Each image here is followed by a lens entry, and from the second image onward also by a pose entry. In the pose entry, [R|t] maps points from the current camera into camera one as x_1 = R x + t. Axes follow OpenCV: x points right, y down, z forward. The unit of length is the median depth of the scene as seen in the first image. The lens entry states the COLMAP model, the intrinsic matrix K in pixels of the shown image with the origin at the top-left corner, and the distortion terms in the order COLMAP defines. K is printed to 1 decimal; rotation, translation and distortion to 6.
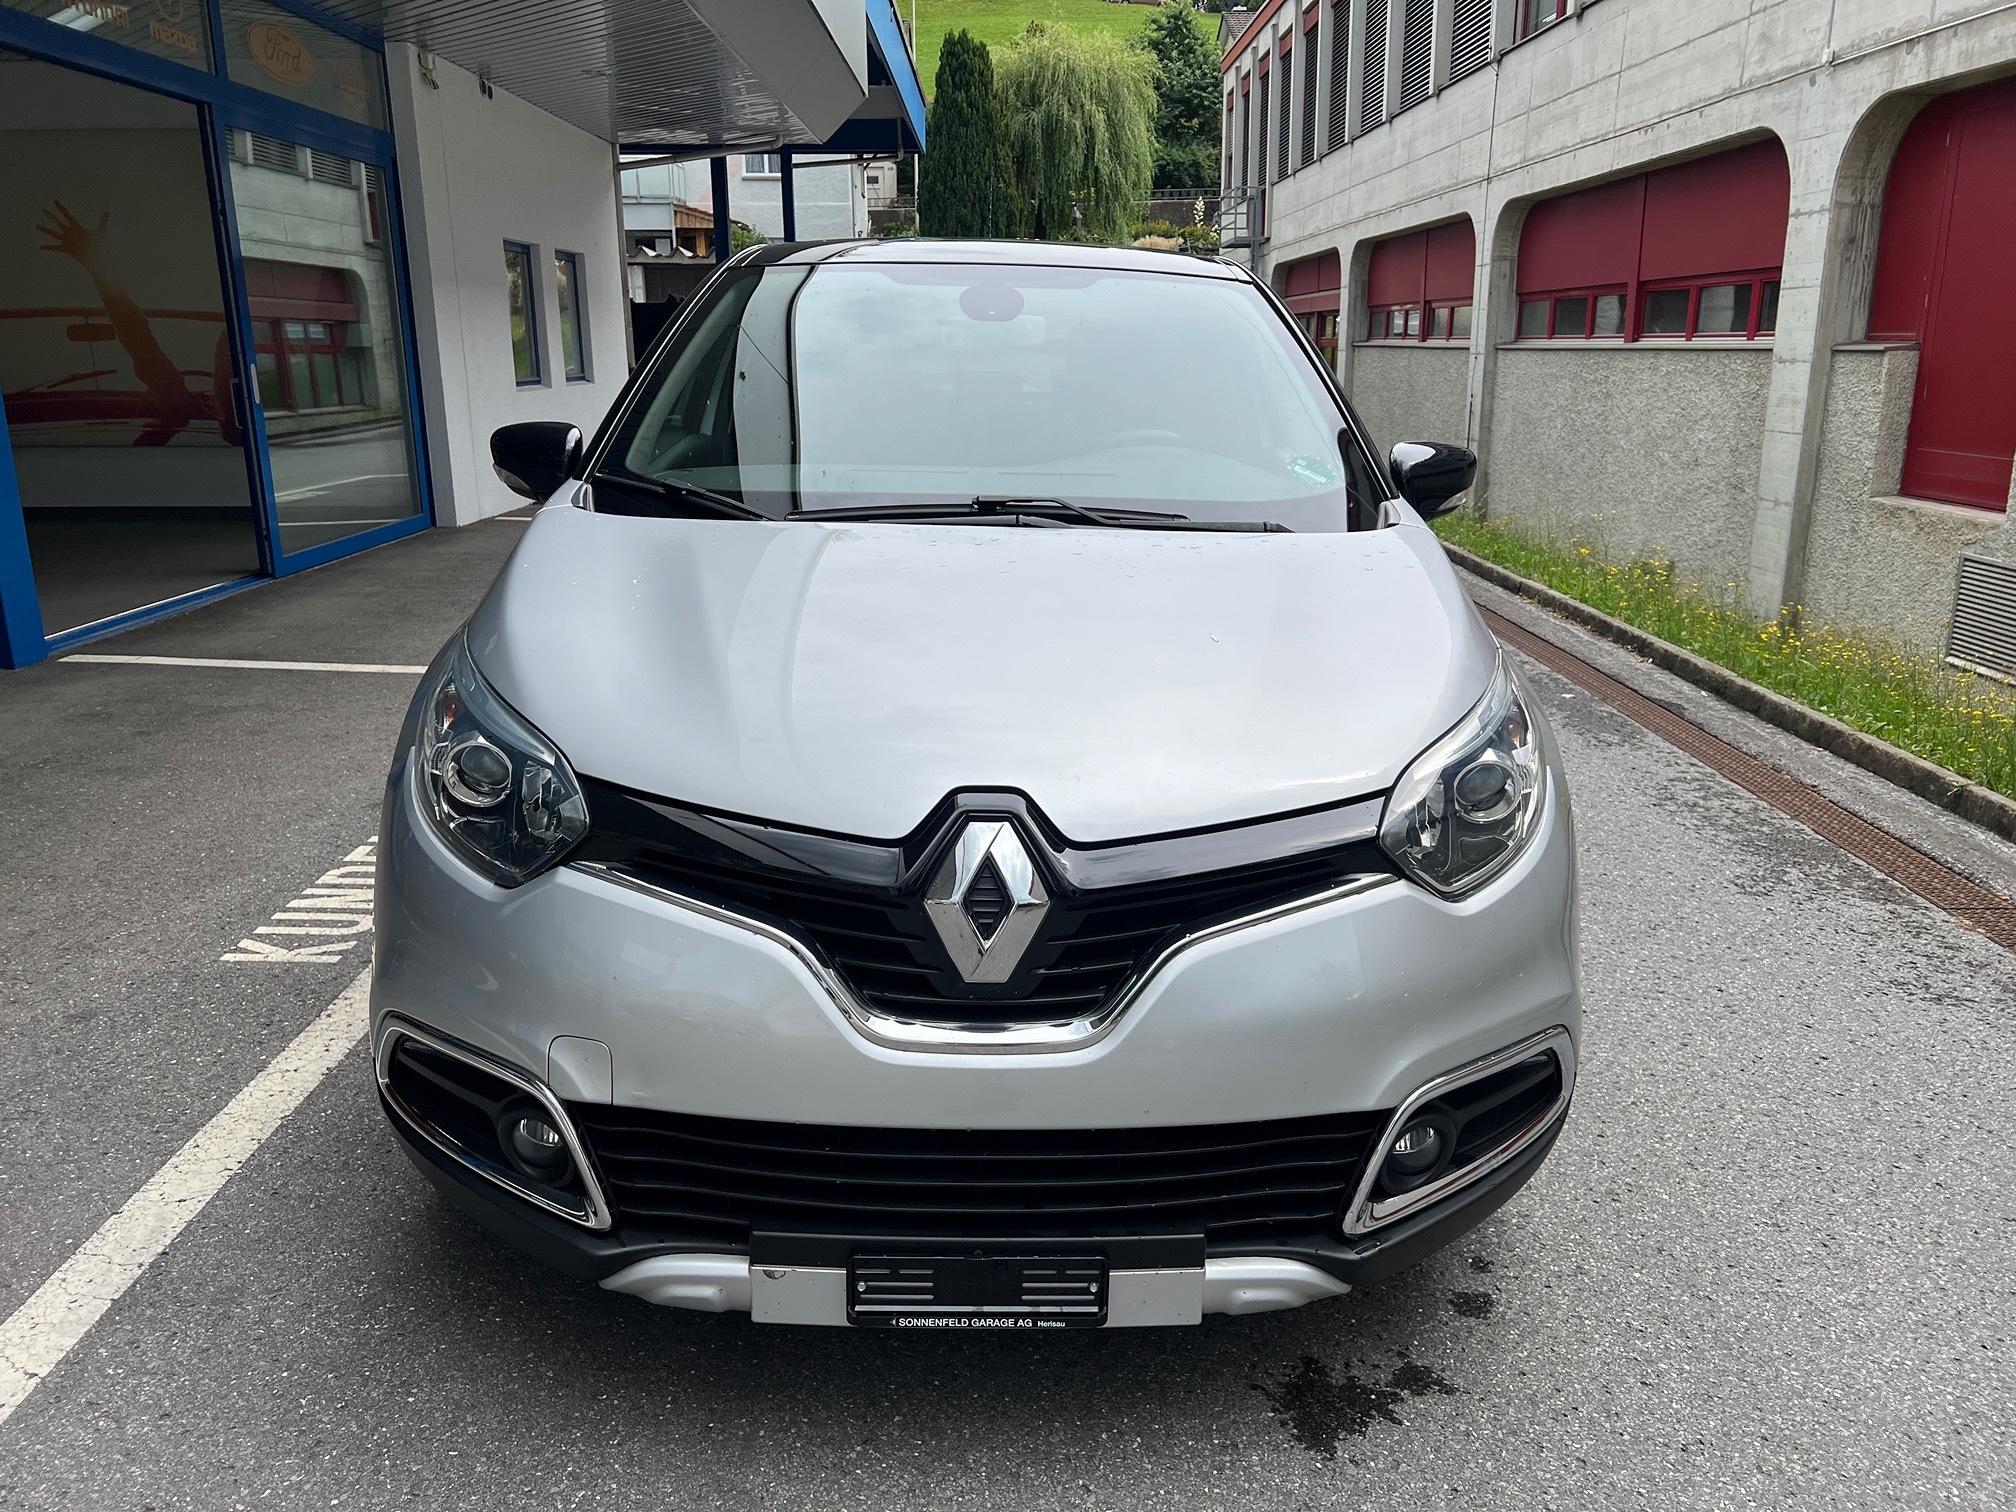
lens RADIAL K [[1545.6, 0, 1008.0], [0, 1545.6, 756.0], [0, 0, 1]] dist [0.023932, -0.010220]
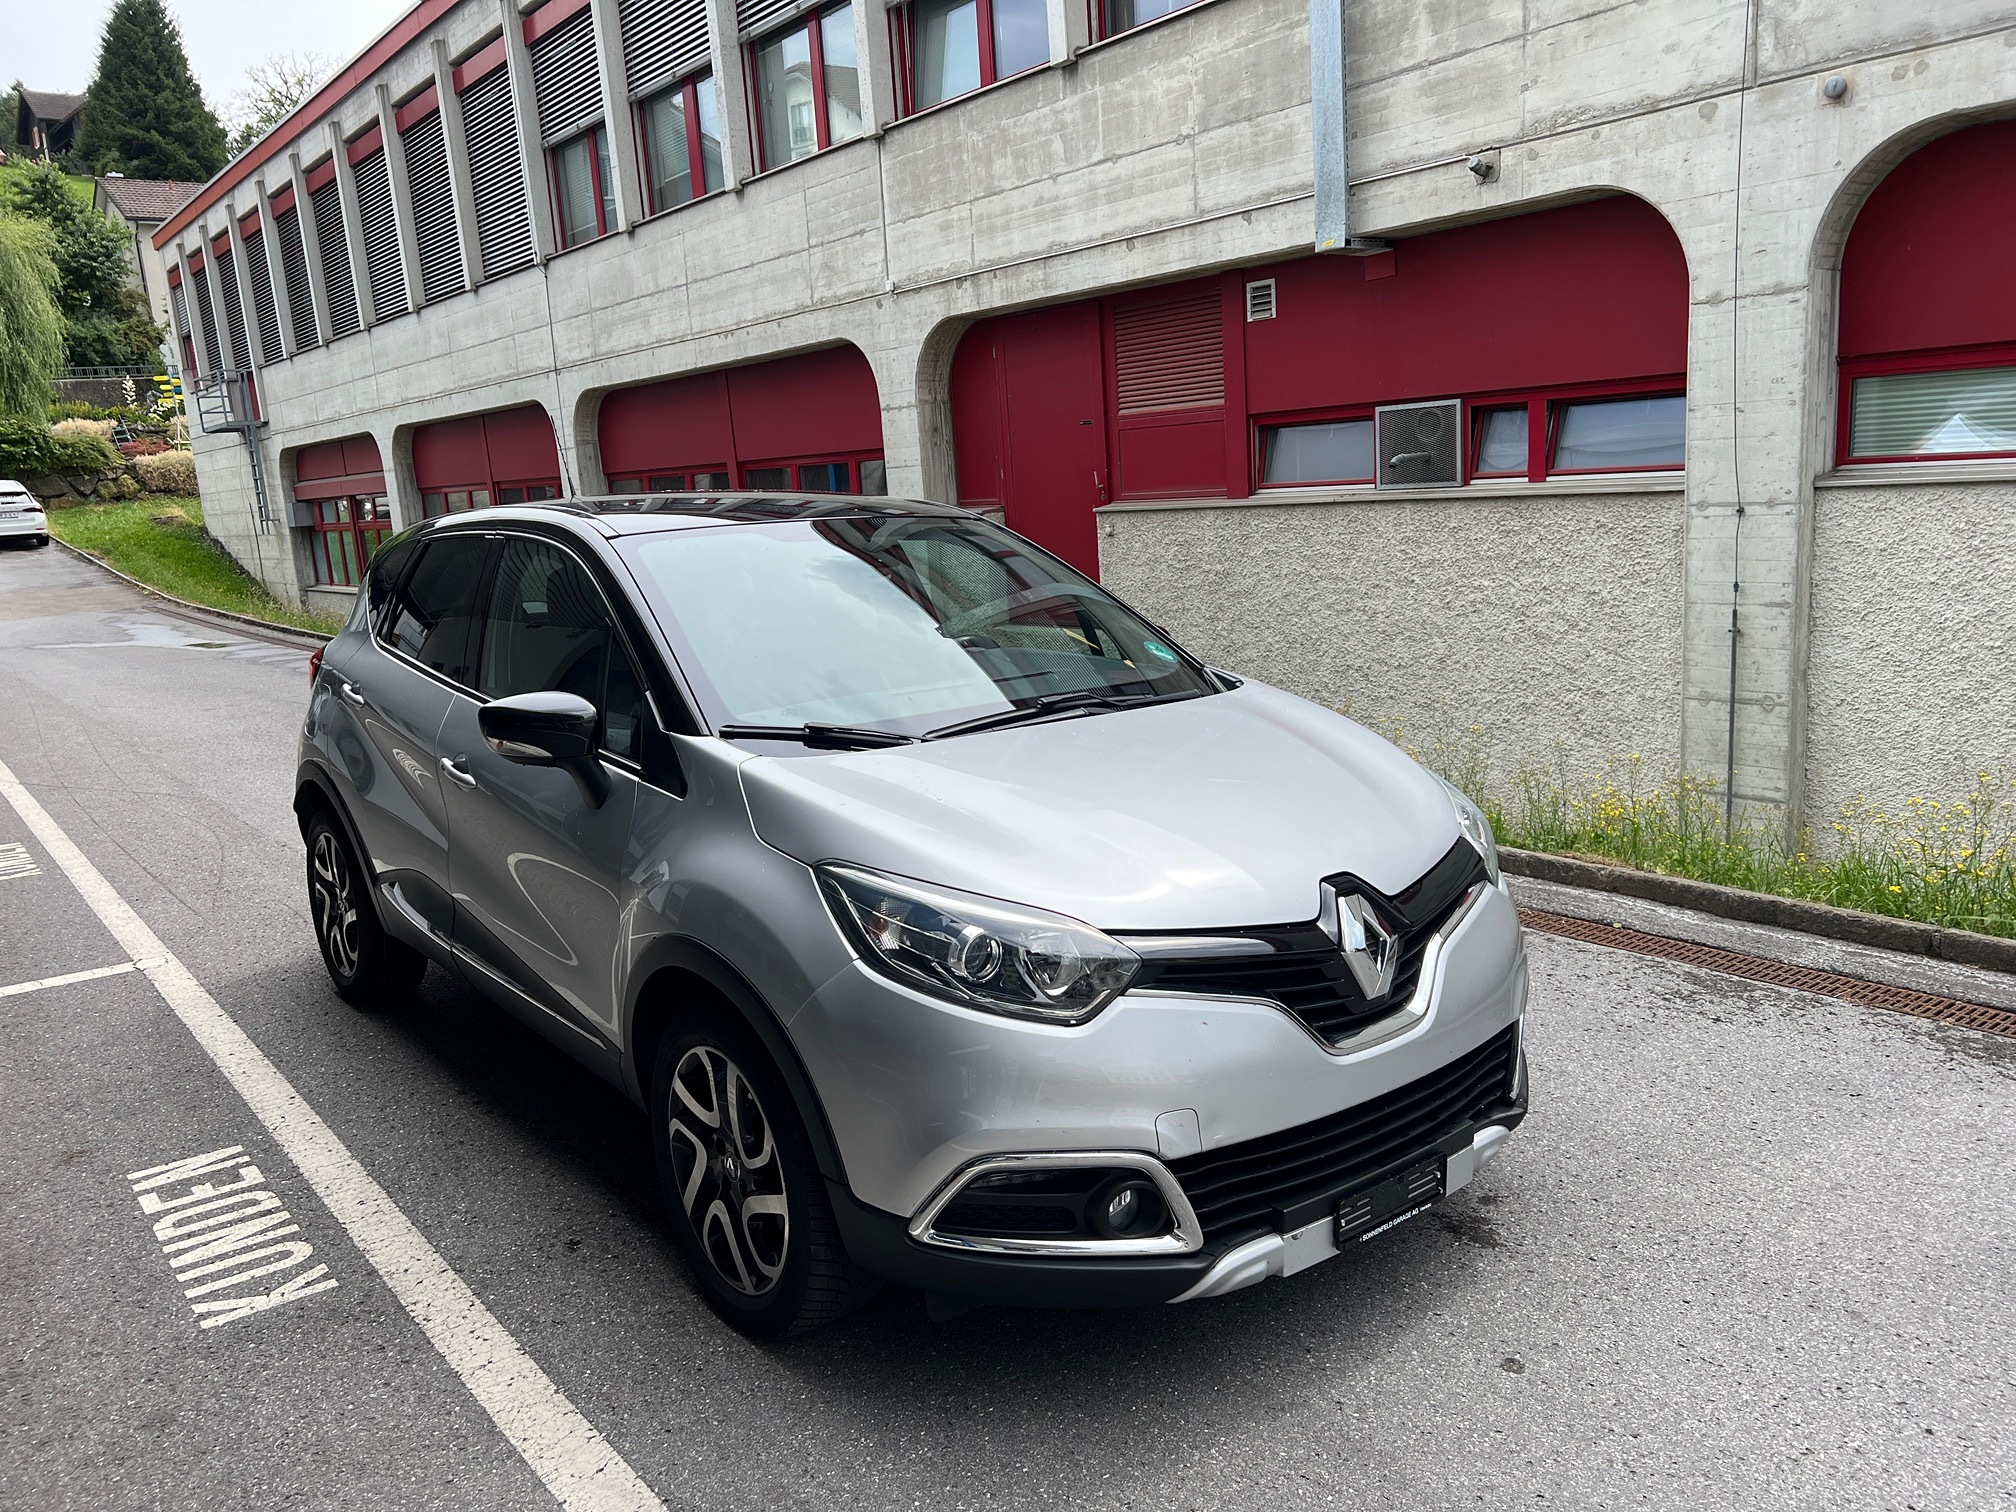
lens RADIAL K [[1540.9, 0, 1015.1], [0, 1540.9, 785.0], [0, 0, 1]] dist [0.076178, -0.087263]
pose [[0.791668, -0.168895, 0.587142, -0.172621], [0.216876, 0.976130, -0.011632, -0.017842], [-0.571163, 0.136546, 0.809400, -0.012458]]
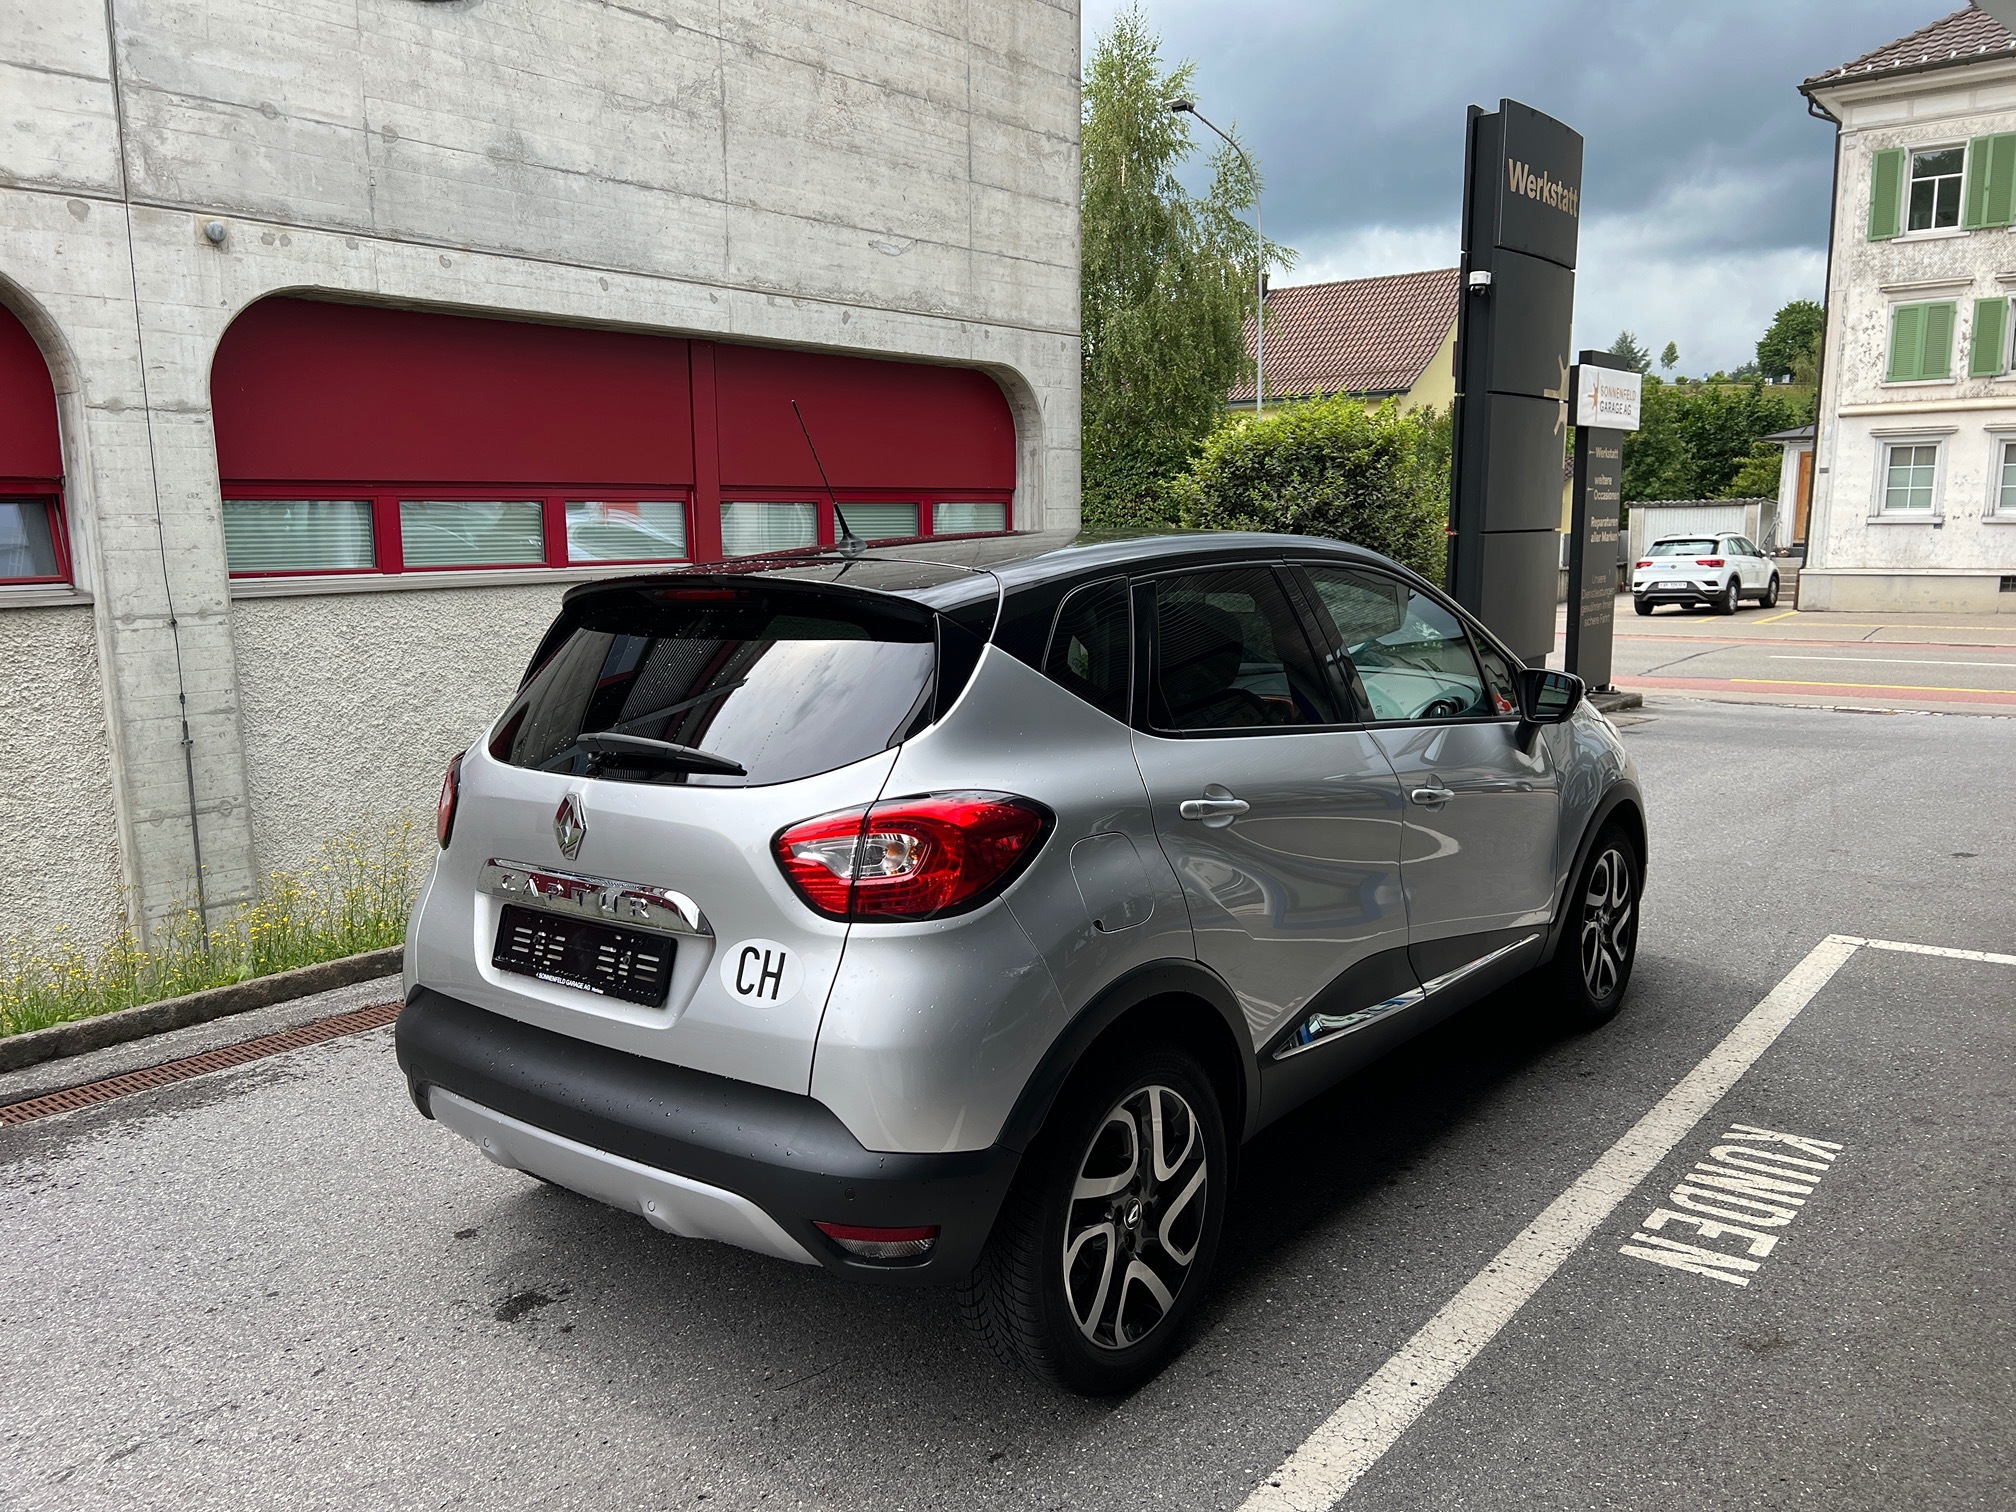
lens RADIAL K [[1519.3, 0, 999.9], [0, 1519.3, 781.1], [0, 0, 1]] dist [0.061107, -0.064986]
pose [[-0.775090, -0.096101, 0.624500, -0.199136], [0.177187, 0.915650, 0.360818, -0.178403], [-0.606499, 0.390319, -0.692683, 0.578364]]
